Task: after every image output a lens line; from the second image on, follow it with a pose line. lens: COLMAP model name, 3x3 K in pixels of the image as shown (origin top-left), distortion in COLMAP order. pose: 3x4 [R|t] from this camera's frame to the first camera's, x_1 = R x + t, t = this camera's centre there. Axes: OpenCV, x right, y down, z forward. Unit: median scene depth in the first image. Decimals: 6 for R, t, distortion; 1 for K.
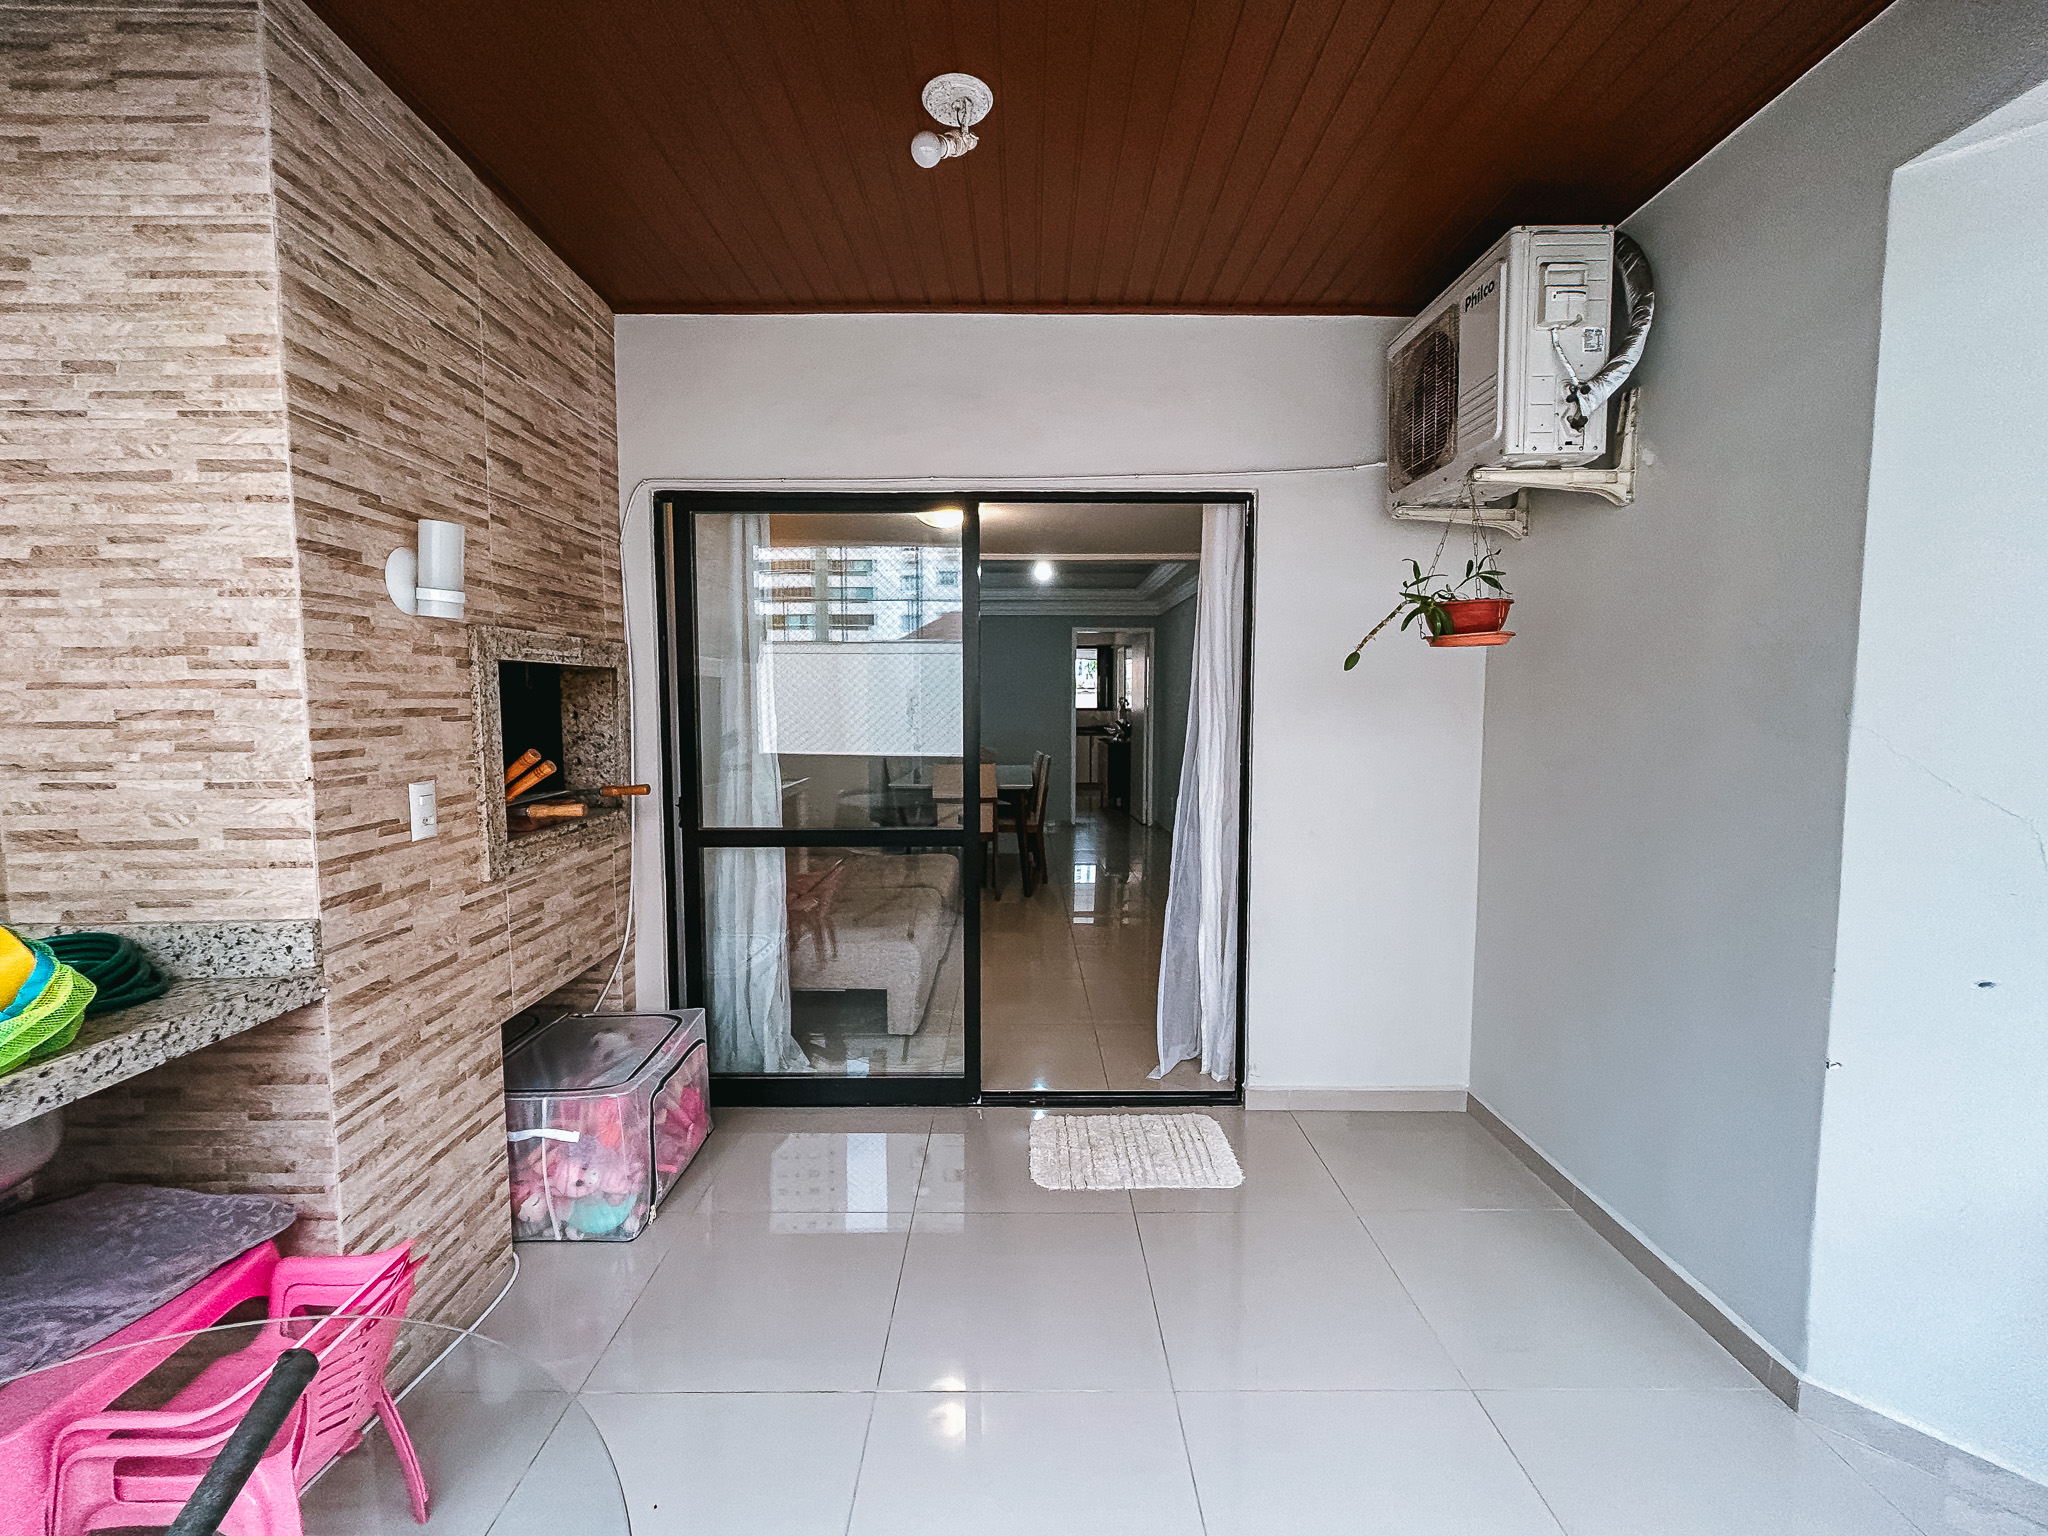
lens RADIAL K [[852.0, 0, 1029.5], [0, 852.0, 761.2], [0, 0, 1]] dist [-0.000618, 0.000574]
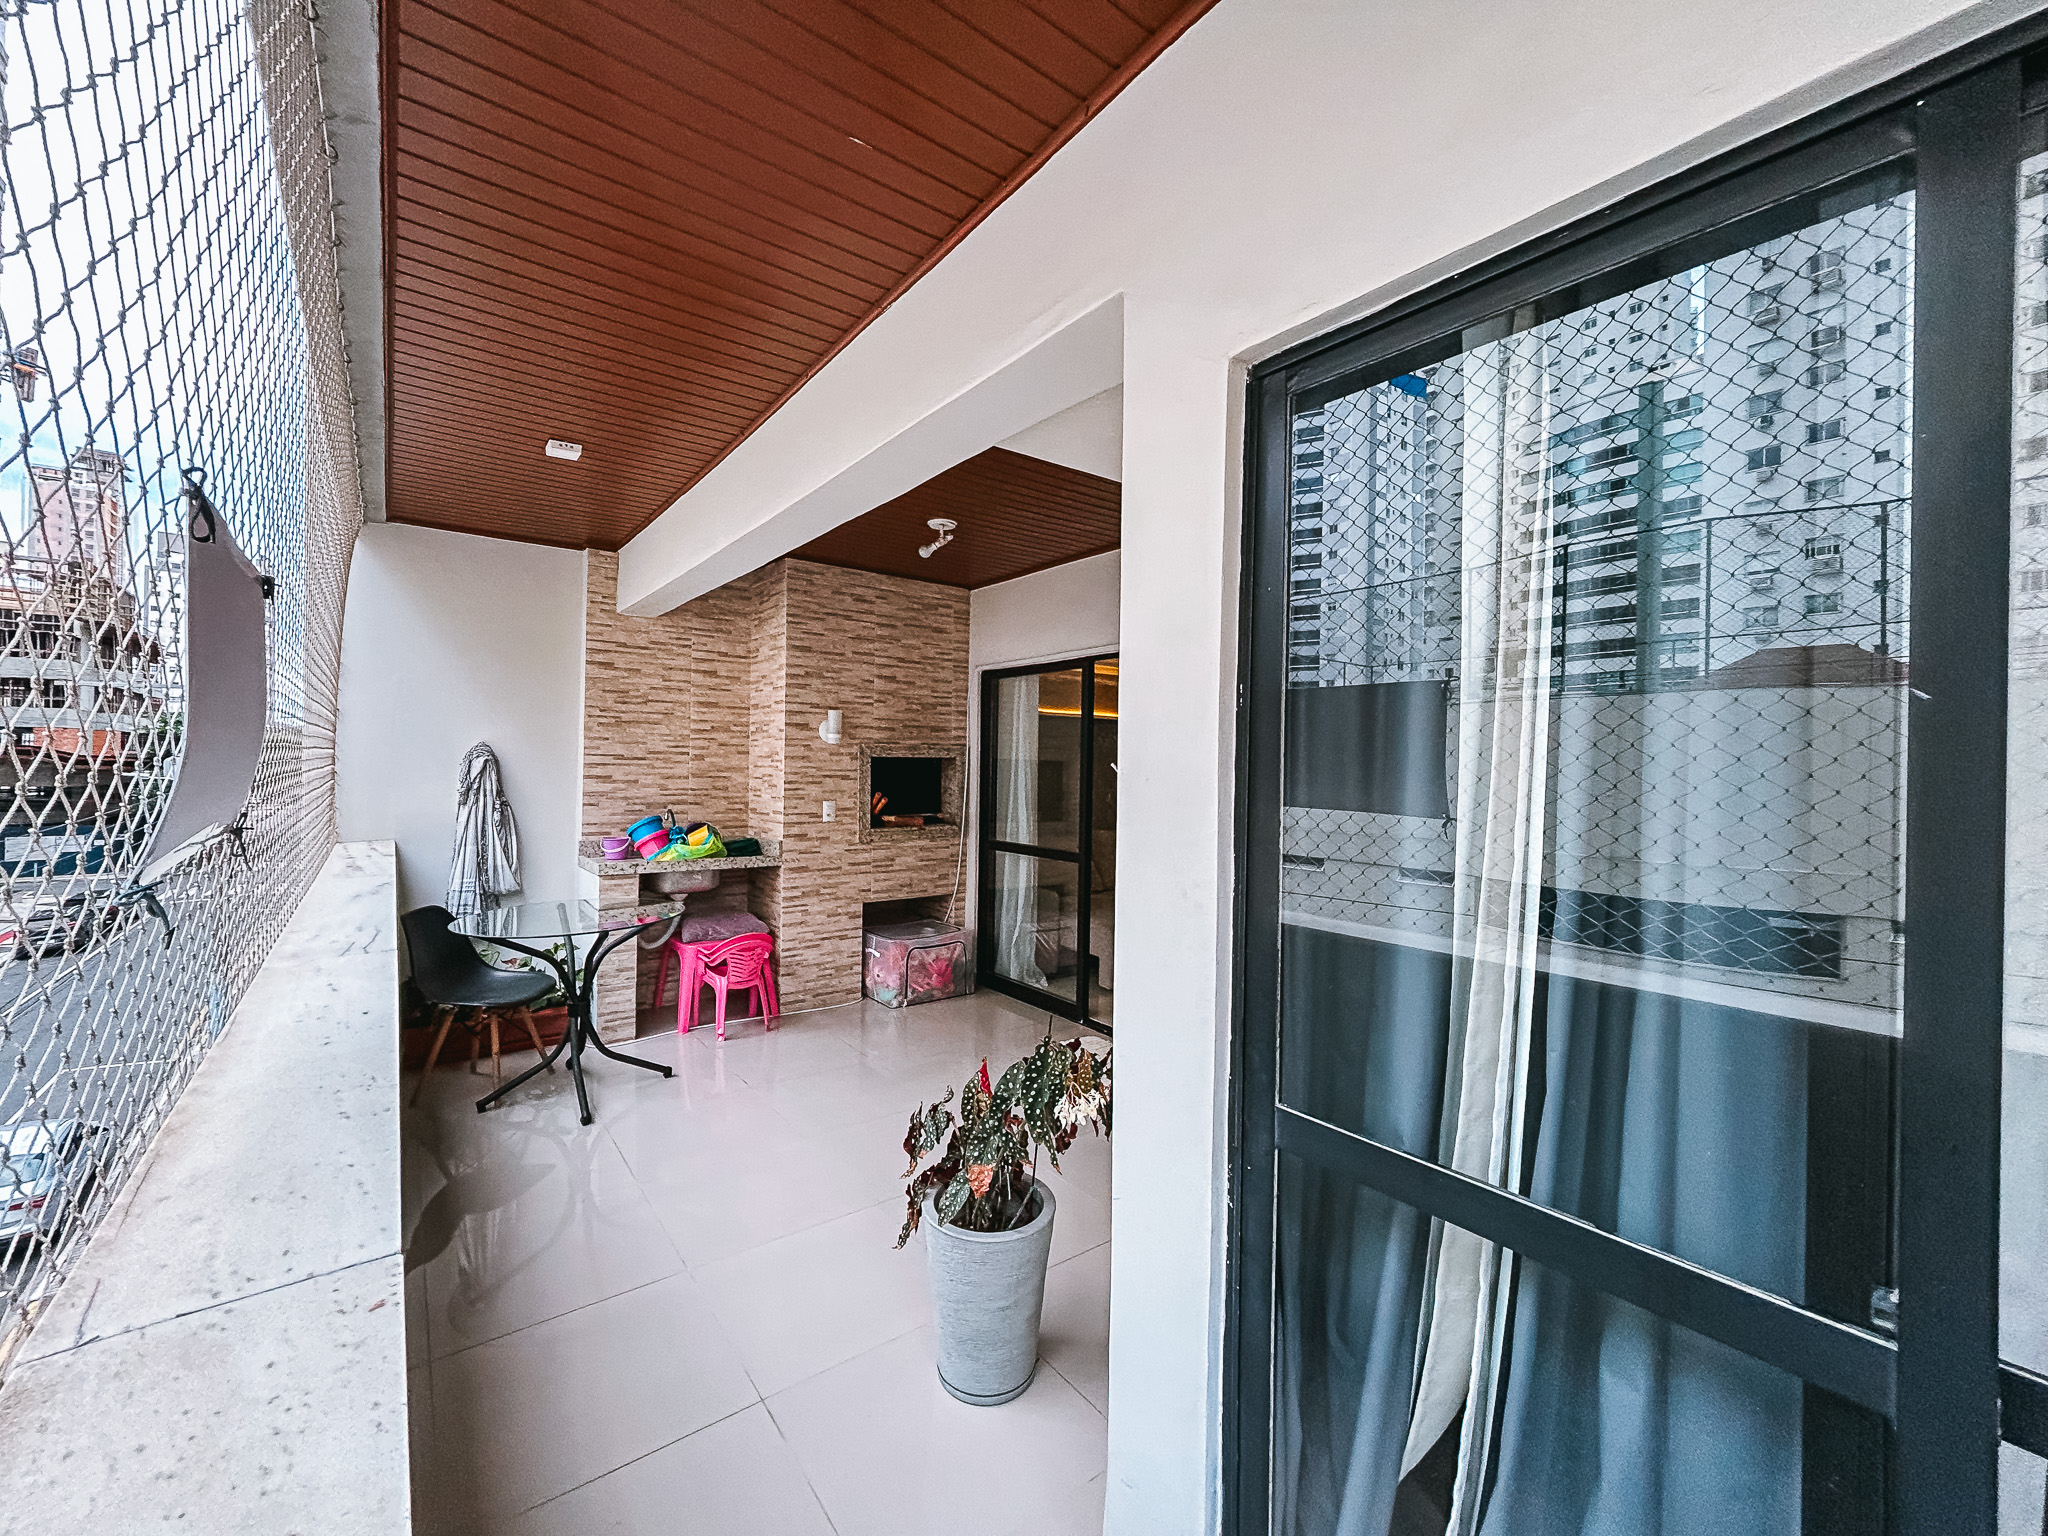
lens RADIAL K [[827.3, 0, 1027.9], [0, 827.3, 759.1], [0, 0, 1]] dist [0.001969, -0.000541]
pose [[0.599445, 0.010713, -0.800344, 1.566388], [-0.076844, 0.996062, -0.044222, -0.036407], [0.796719, 0.088010, 0.597908, -0.101769]]
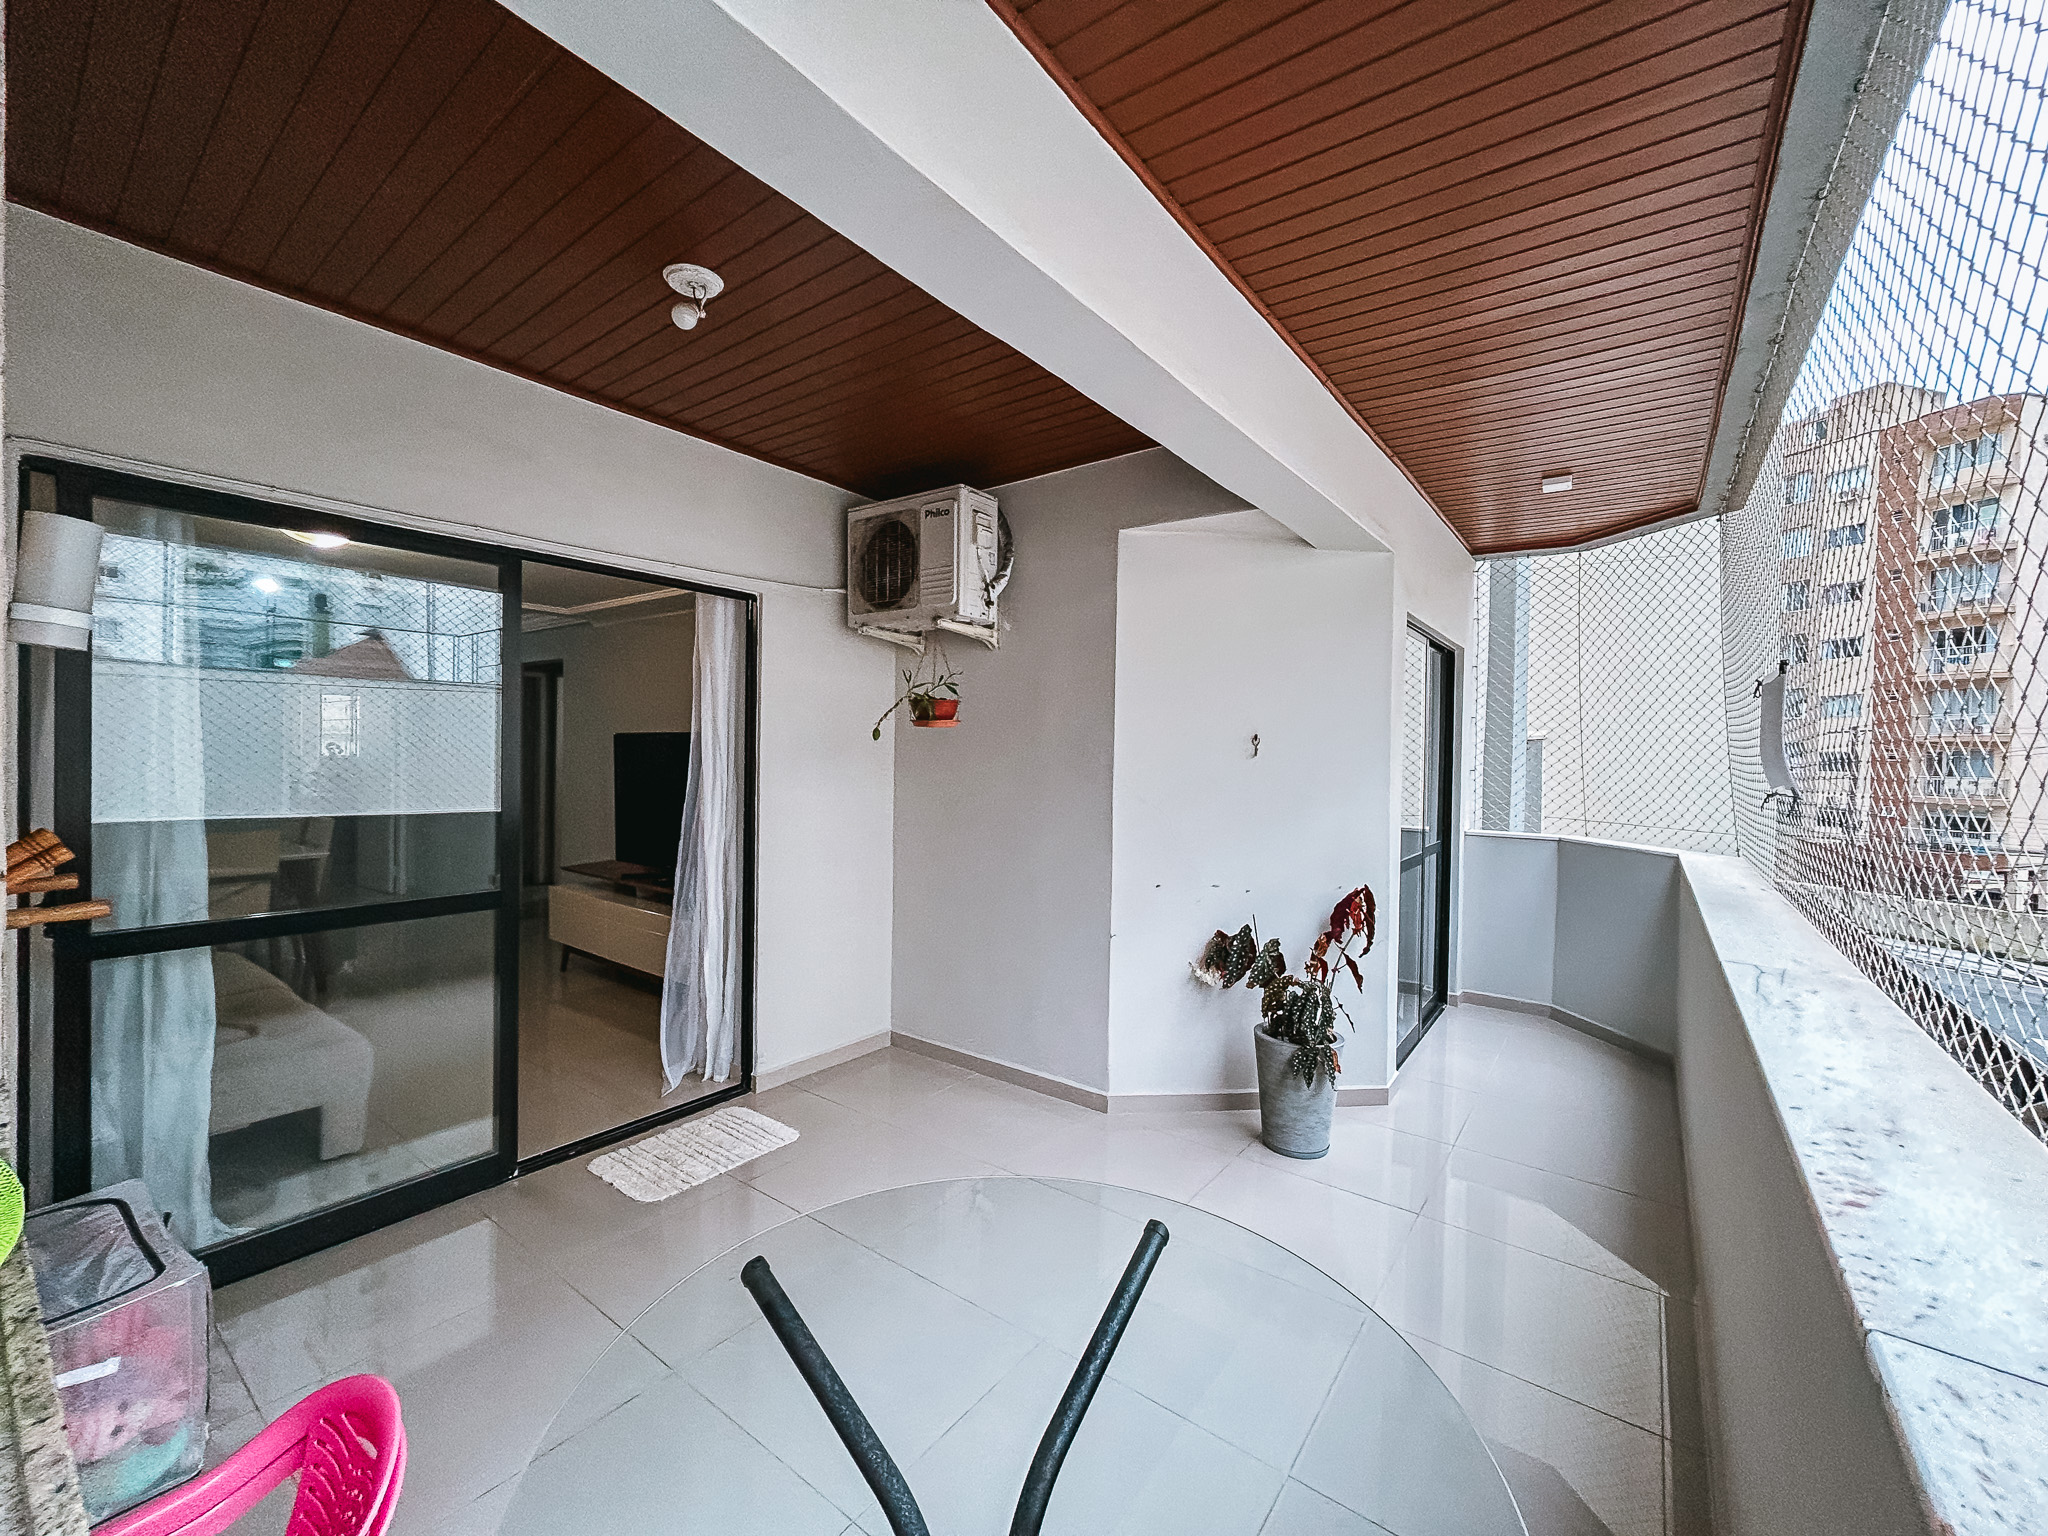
lens RADIAL K [[833.2, 0, 1020.5], [0, 833.2, 762.6], [0, 0, 1]] dist [-0.009199, 0.006702]
pose [[0.604024, 0.000846, 0.796966, -0.634545], [0.042820, 0.998521, -0.033513, -0.010208], [-0.795815, 0.054368, 0.603094, -0.060811]]
